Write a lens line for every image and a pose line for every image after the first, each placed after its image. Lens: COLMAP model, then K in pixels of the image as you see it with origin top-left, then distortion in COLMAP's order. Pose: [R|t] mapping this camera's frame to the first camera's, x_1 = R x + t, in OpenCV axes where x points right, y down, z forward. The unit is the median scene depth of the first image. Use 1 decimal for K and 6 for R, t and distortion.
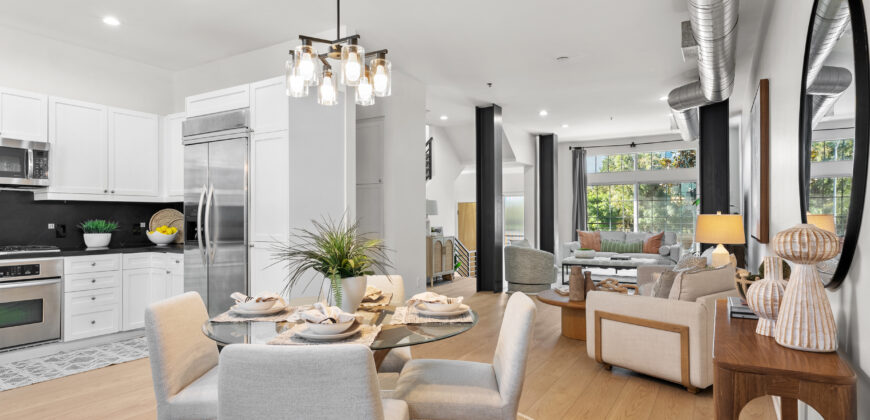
lens RADIAL K [[476.0, 0, 432.8], [0, 476.0, 215.0], [0, 0, 1]] dist [-0.000571, -0.000046]
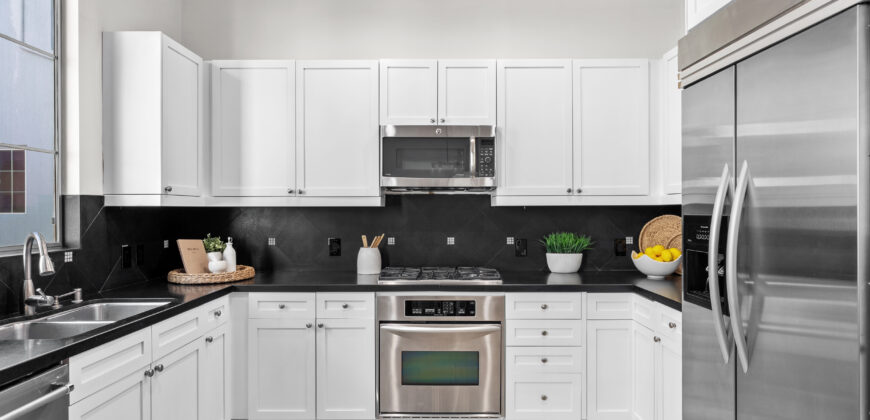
lens RADIAL K [[476.0, 0, 432.8], [0, 476.0, 215.0], [0, 0, 1]] dist [-0.000571, -0.000046]
pose [[0.519272, 0.004674, -0.854596, -0.243892], [0.008302, 0.999910, 0.010514, -0.026594], [0.854569, -0.012555, 0.519186, 0.536326]]
